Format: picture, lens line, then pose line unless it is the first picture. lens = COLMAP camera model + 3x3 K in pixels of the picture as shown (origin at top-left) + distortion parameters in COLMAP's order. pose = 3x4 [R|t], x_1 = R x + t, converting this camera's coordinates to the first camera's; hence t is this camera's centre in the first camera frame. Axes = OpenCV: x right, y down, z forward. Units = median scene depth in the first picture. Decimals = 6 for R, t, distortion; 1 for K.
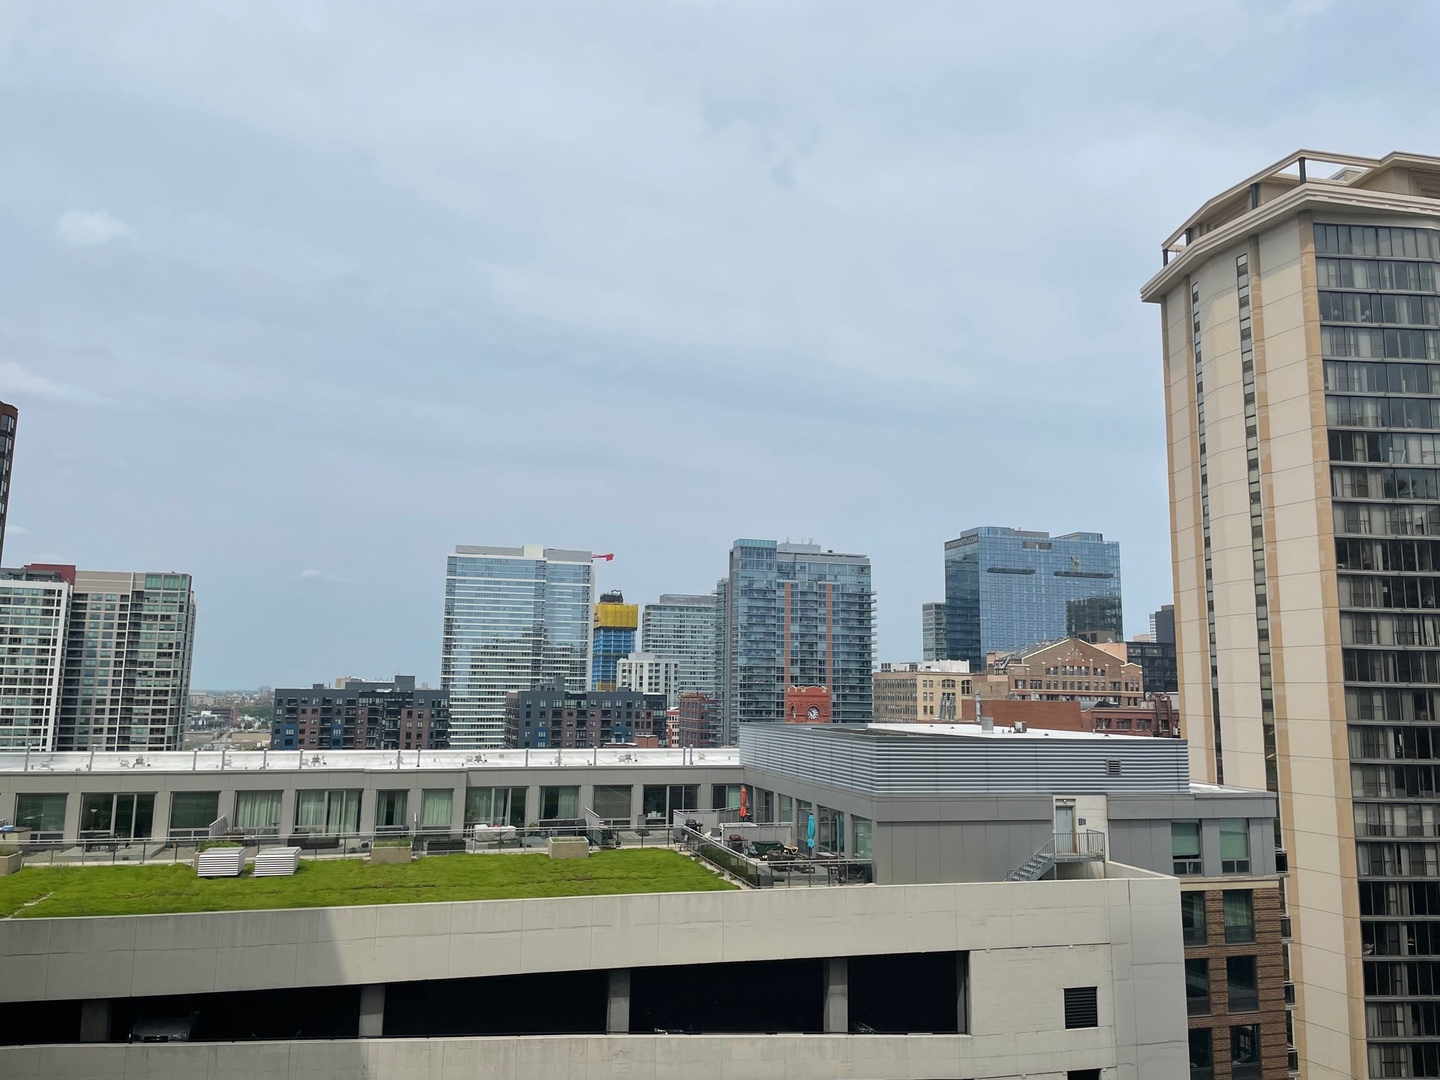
lens RADIAL K [[1092.9, 0, 729.7], [0, 1092.9, 537.1], [0, 0, 1]] dist [0.078768, -0.098146]
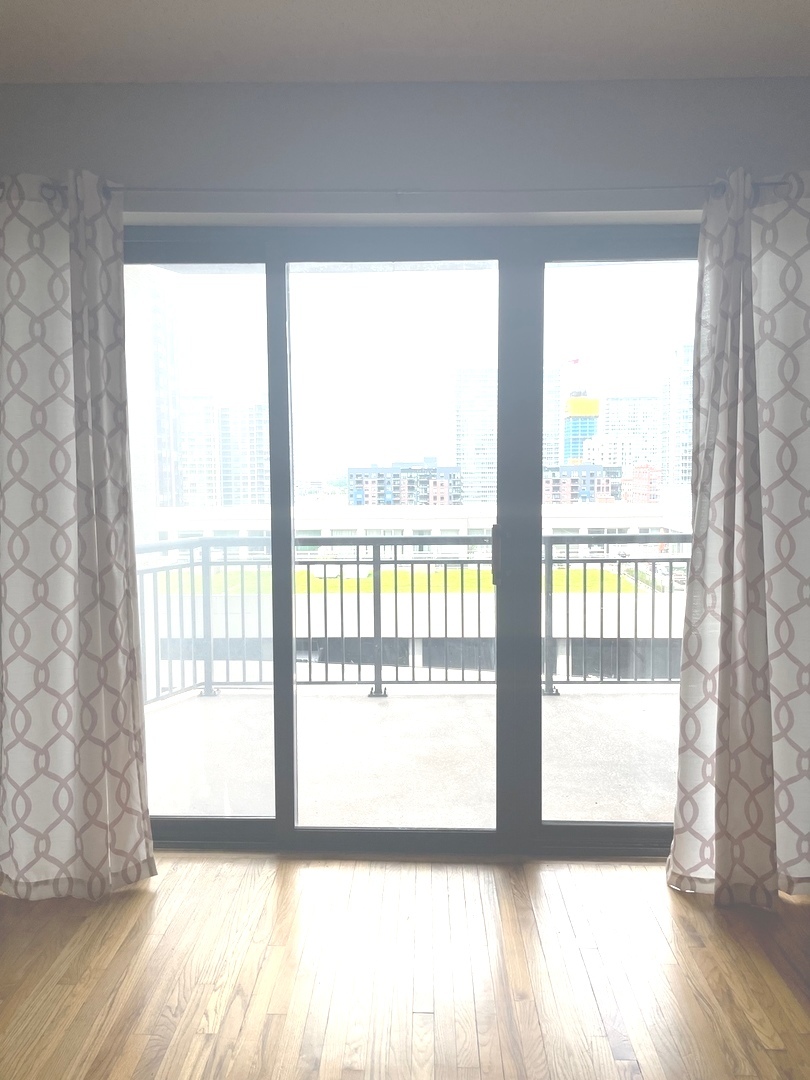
lens RADIAL K [[819.7, 0, 407.9], [0, 819.7, 533.0], [0, 0, 1]] dist [0.078768, -0.098146]
pose [[0.950905, 0.002297, -0.309475, 0.005805], [0.065644, 0.975722, 0.208943, -0.001641], [0.302441, -0.219000, 0.927668, -0.013993]]
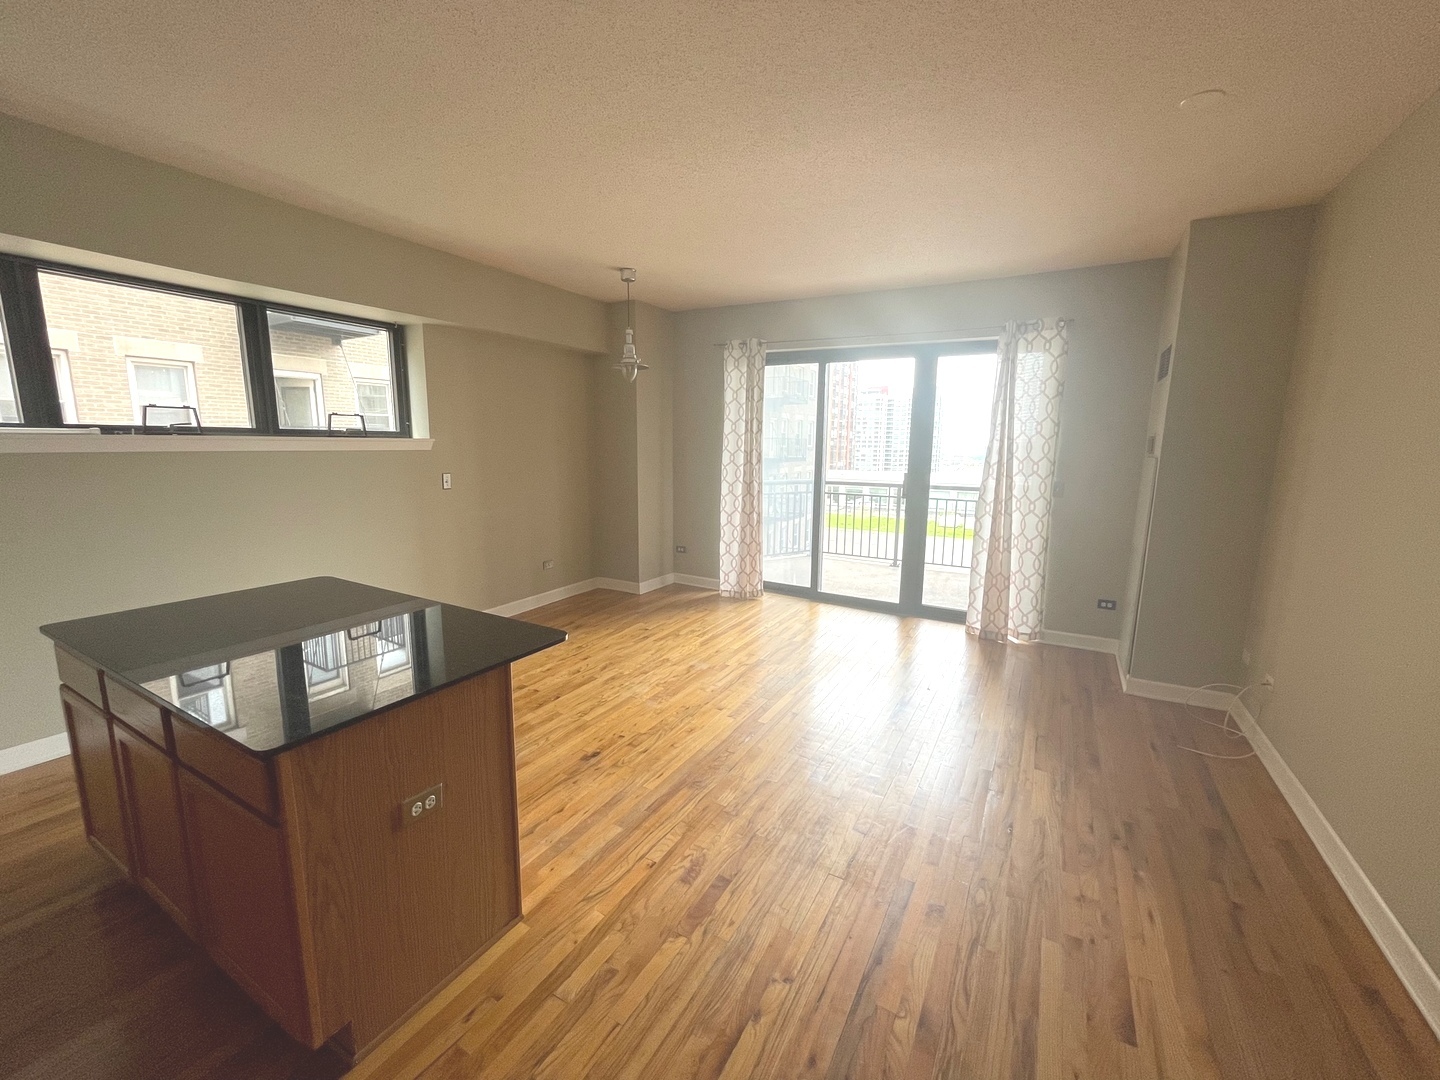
lens RADIAL K [[587.3, 0, 719.8], [0, 587.3, 537.2], [0, 0, 1]] dist [-0.001226, -0.000787]
pose [[0.689717, 0.107932, -0.715989, 0.372388], [0.102797, 0.964216, 0.244376, -0.047037], [0.716744, -0.242152, 0.653942, -0.329182]]
